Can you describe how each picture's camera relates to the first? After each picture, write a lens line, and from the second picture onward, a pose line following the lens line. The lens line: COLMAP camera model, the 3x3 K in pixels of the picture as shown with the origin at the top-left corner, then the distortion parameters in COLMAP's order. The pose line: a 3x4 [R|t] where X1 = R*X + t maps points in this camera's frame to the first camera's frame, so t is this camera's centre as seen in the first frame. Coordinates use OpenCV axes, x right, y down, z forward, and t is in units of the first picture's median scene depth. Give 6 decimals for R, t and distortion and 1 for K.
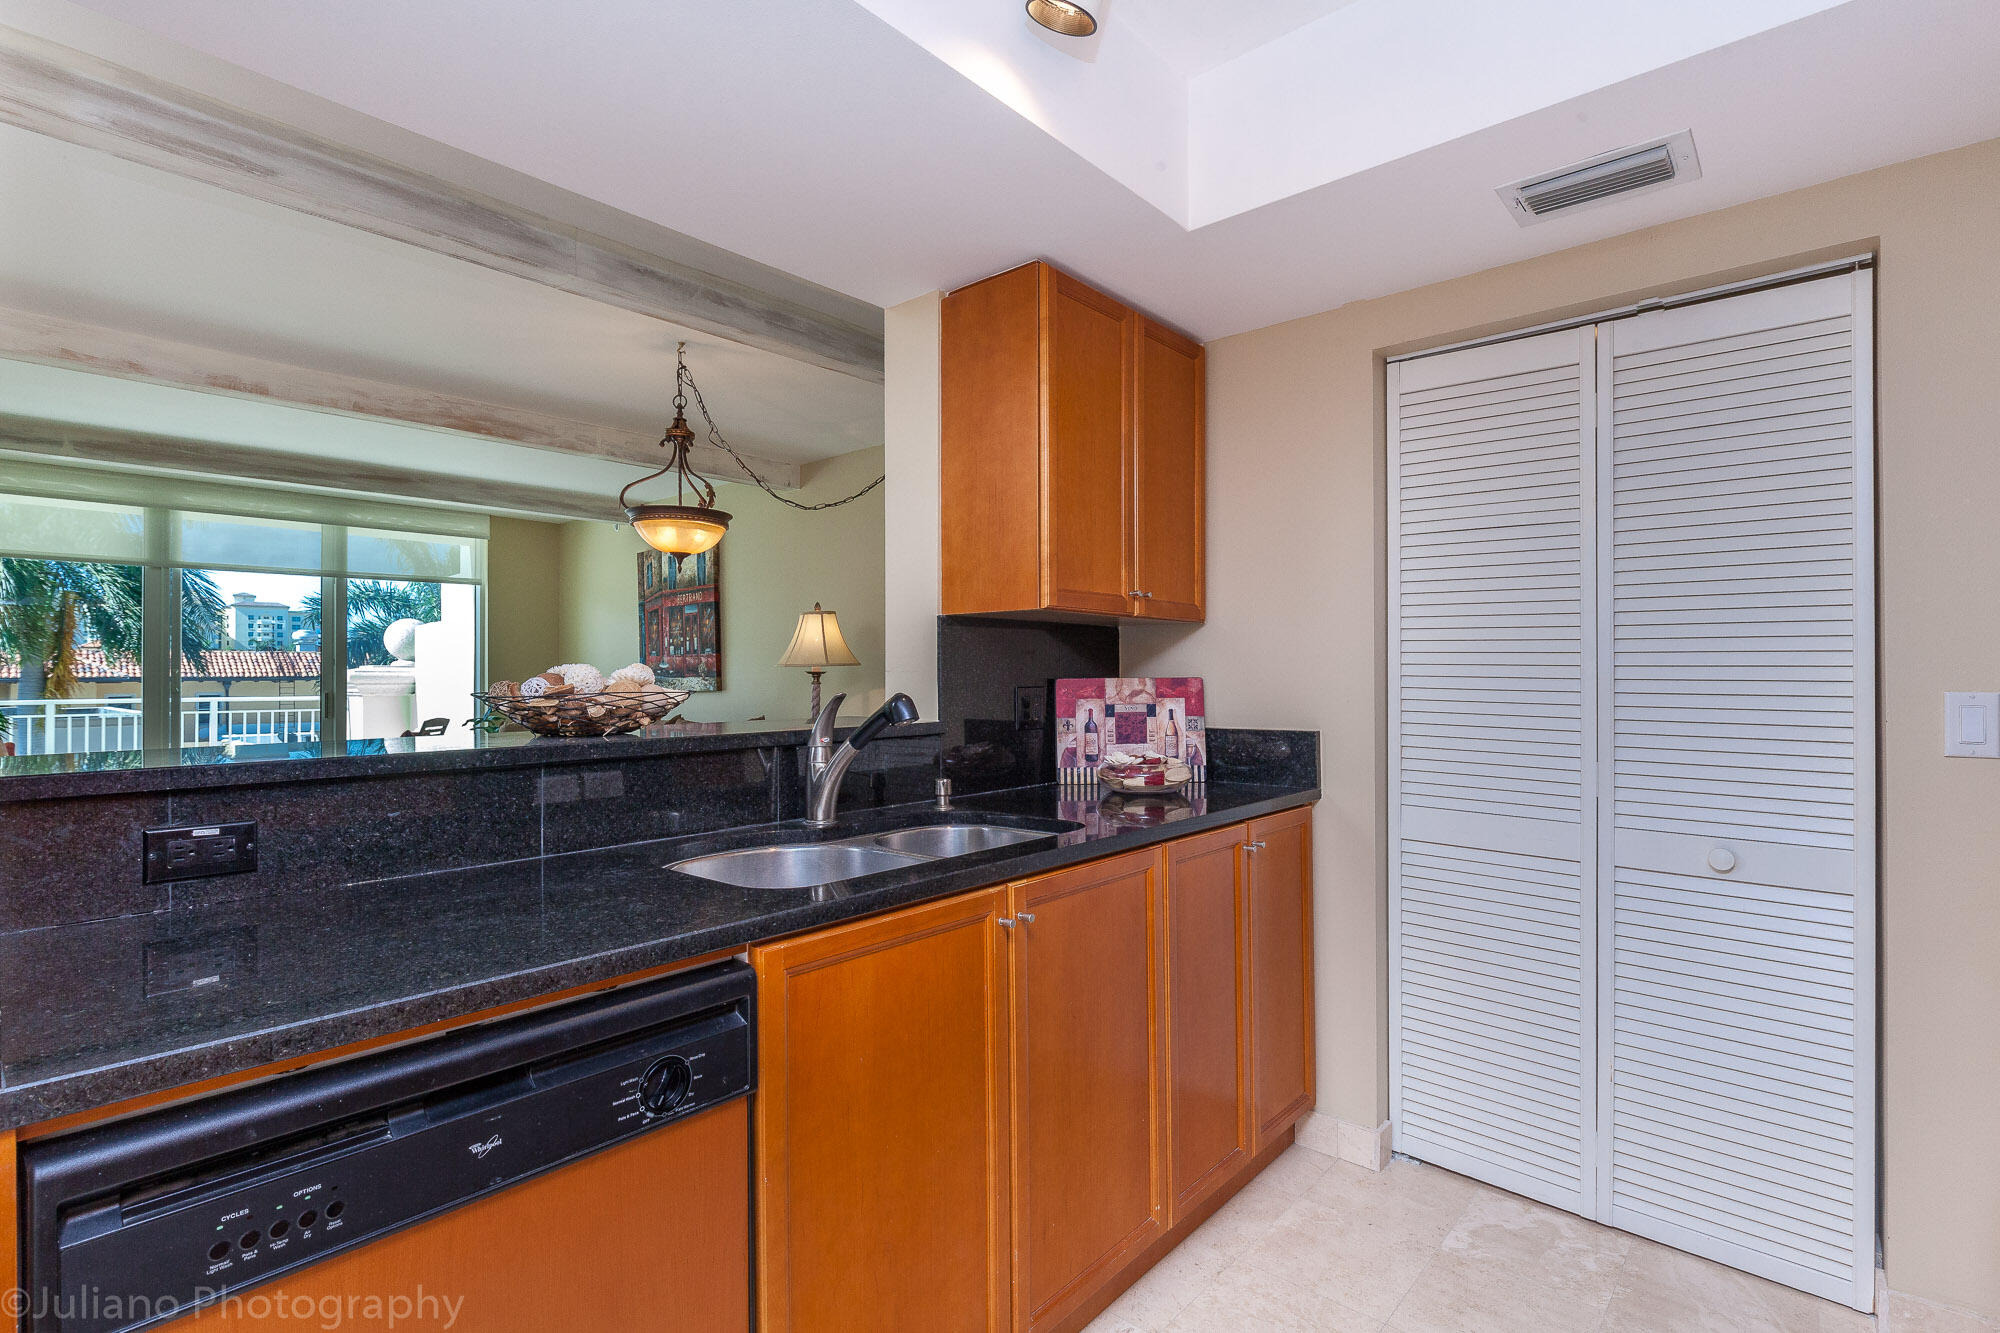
lens RADIAL K [[954.5, 0, 1000.0], [0, 954.5, 666.5], [0, 0, 1]] dist [0.000573, 0.000082]
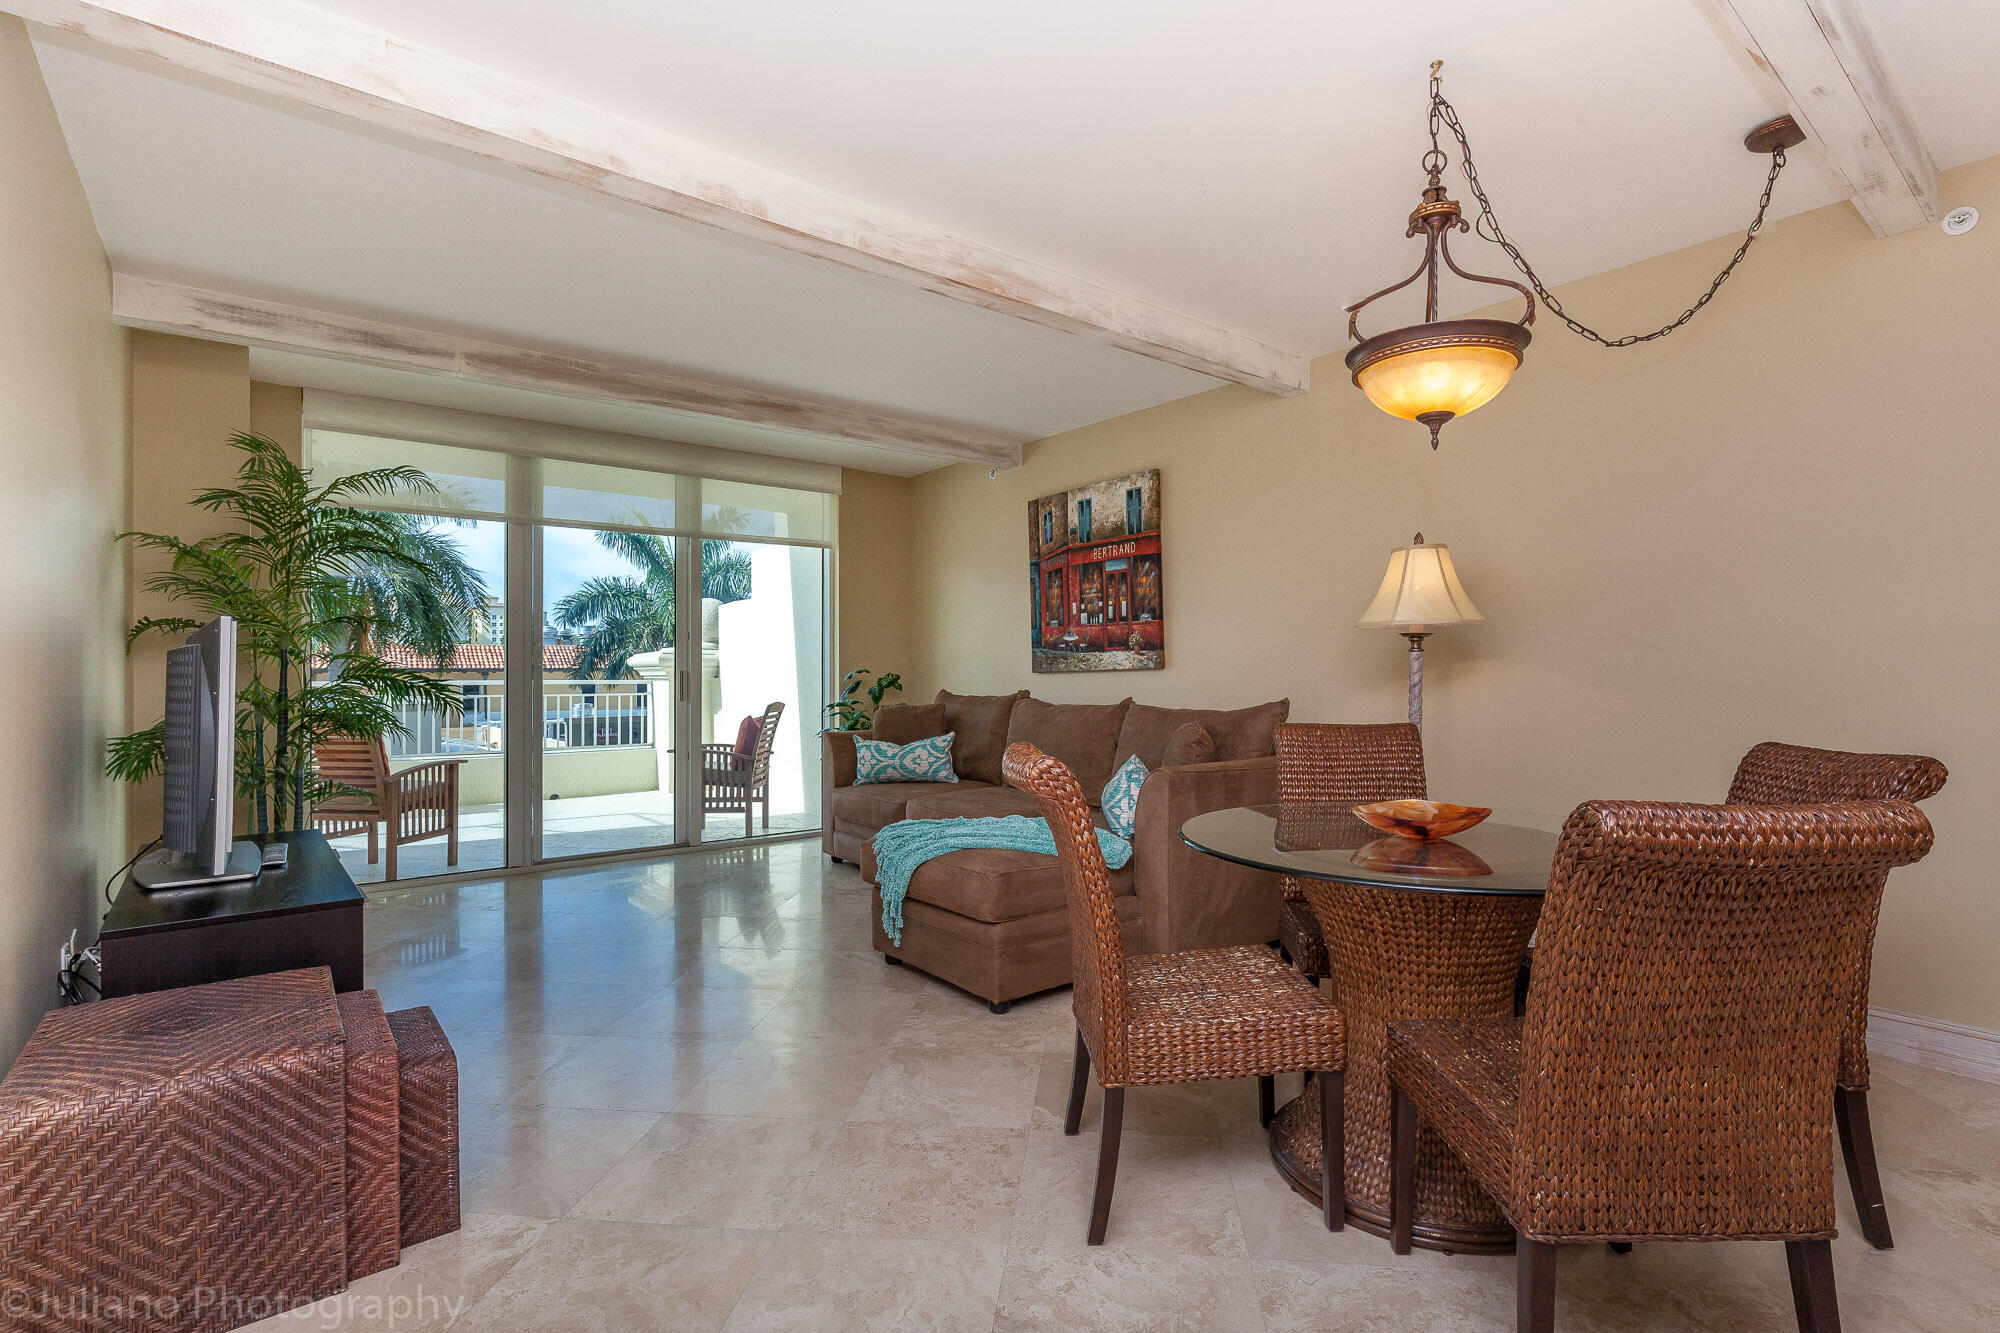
lens RADIAL K [[938.3, 0, 1000.0], [0, 938.3, 666.5], [0, 0, 1]] dist [0.001159, -0.000007]
pose [[0.985114, -0.005989, -0.171796, -0.285766], [0.007933, 0.999912, 0.010633, 0.014674], [0.171717, -0.011837, 0.985075, 0.220535]]
